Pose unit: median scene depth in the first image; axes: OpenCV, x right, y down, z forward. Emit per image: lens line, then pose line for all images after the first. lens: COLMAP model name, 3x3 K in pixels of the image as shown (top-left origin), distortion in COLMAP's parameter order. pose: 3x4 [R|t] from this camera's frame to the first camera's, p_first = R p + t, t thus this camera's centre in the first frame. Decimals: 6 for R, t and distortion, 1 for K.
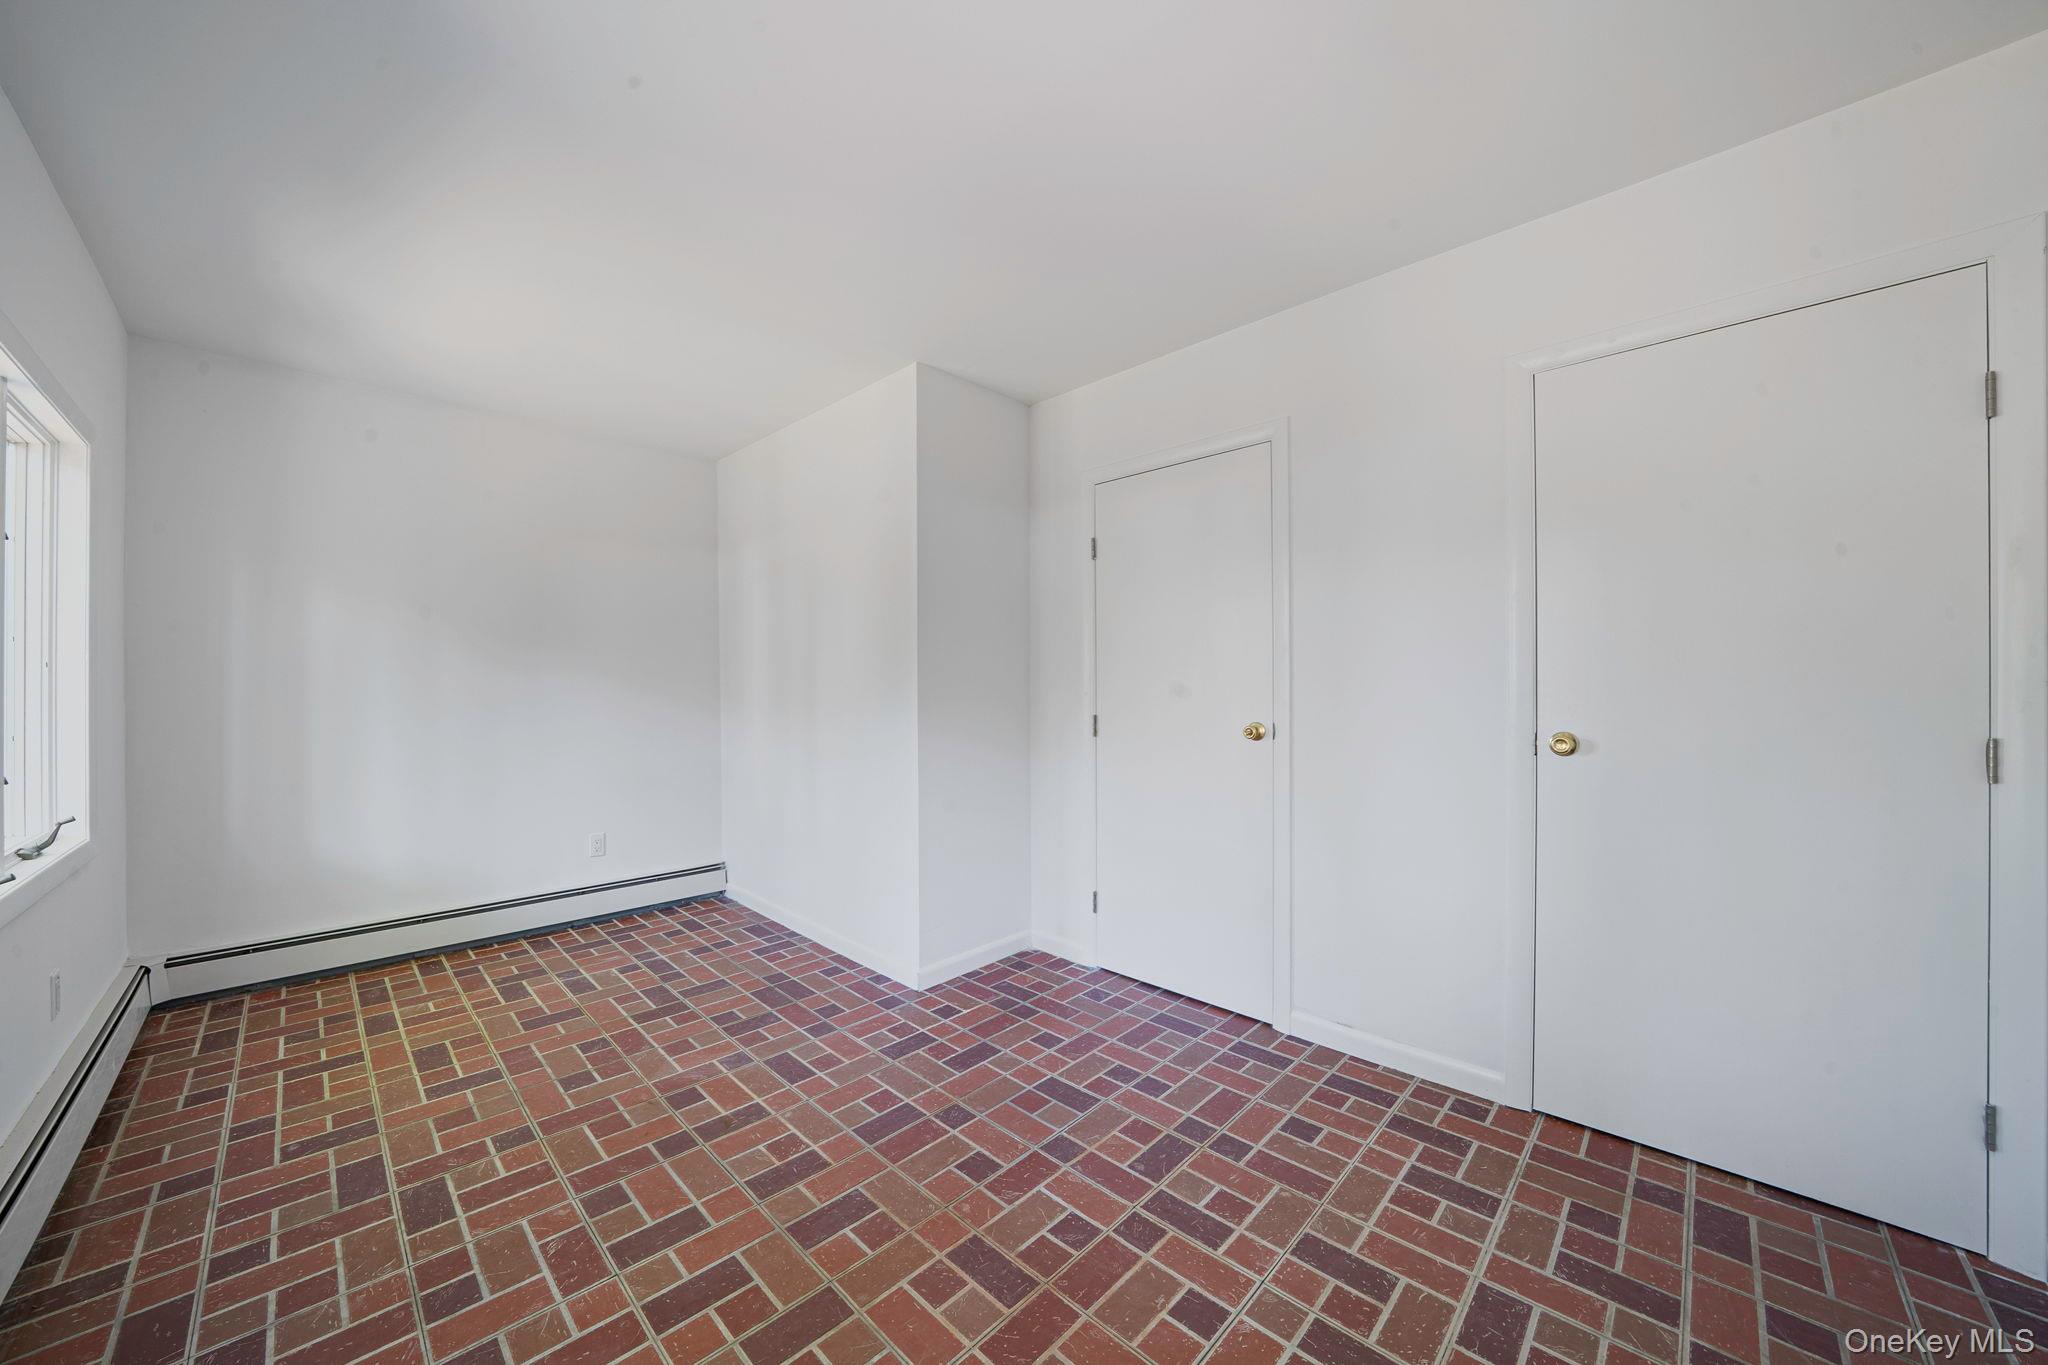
lens RADIAL K [[726.2, 0, 1015.3], [0, 726.2, 683.5], [0, 0, 1]] dist [-0.001104, 0.000020]
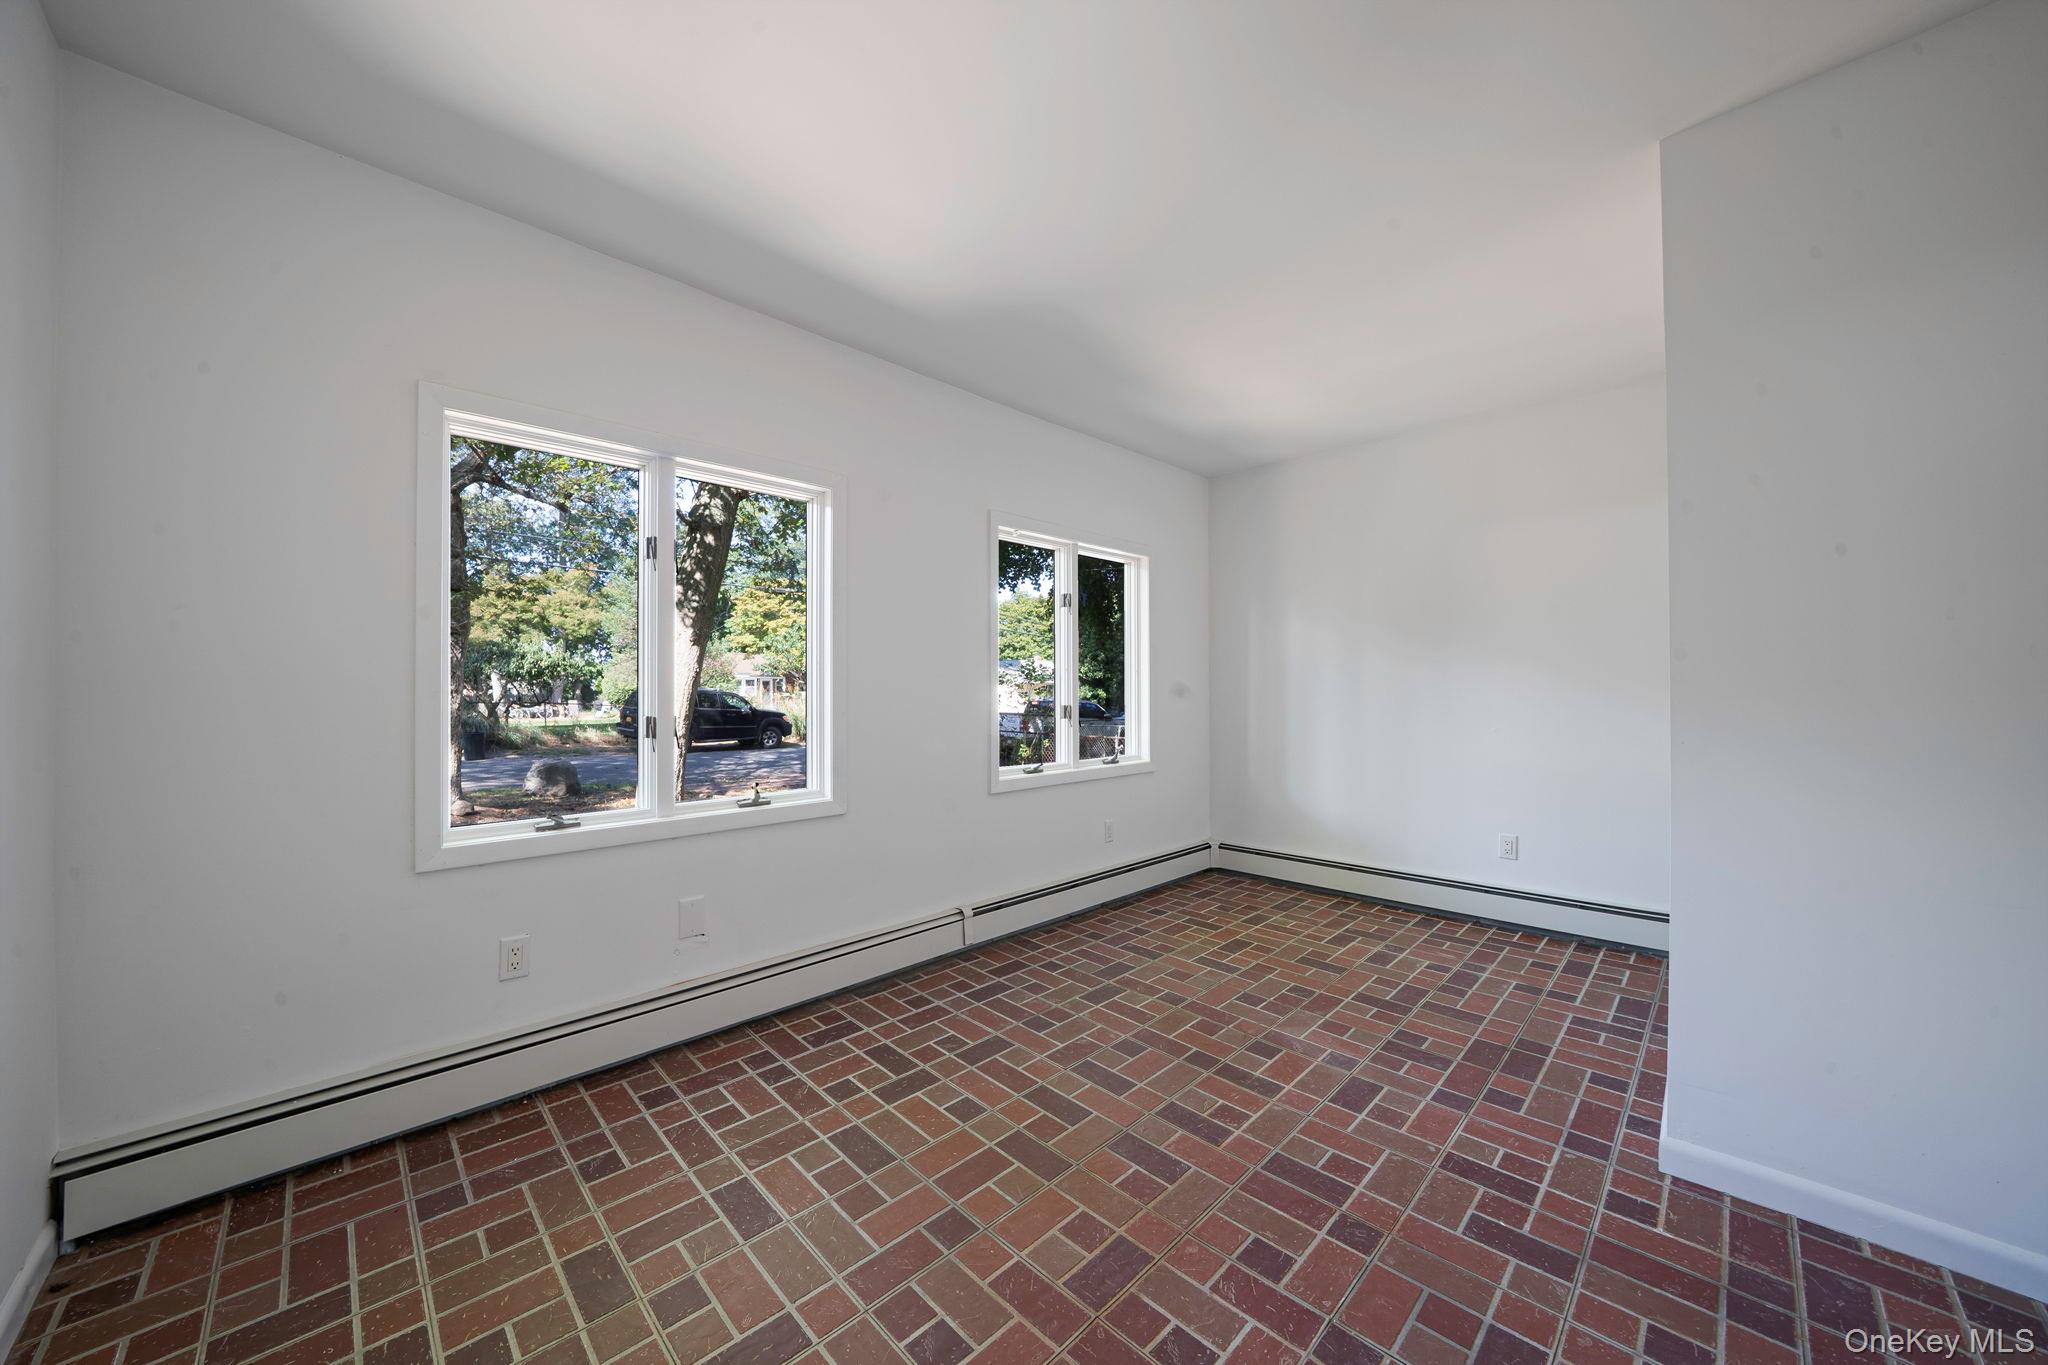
lens RADIAL K [[726.2, 0, 1015.3], [0, 726.2, 683.5], [0, 0, 1]] dist [-0.001104, 0.000020]
pose [[-0.014904, -0.008705, -0.999851, 0.555617], [0.019554, 0.999768, -0.008996, -0.002000], [0.999698, -0.019685, -0.014730, 0.506465]]
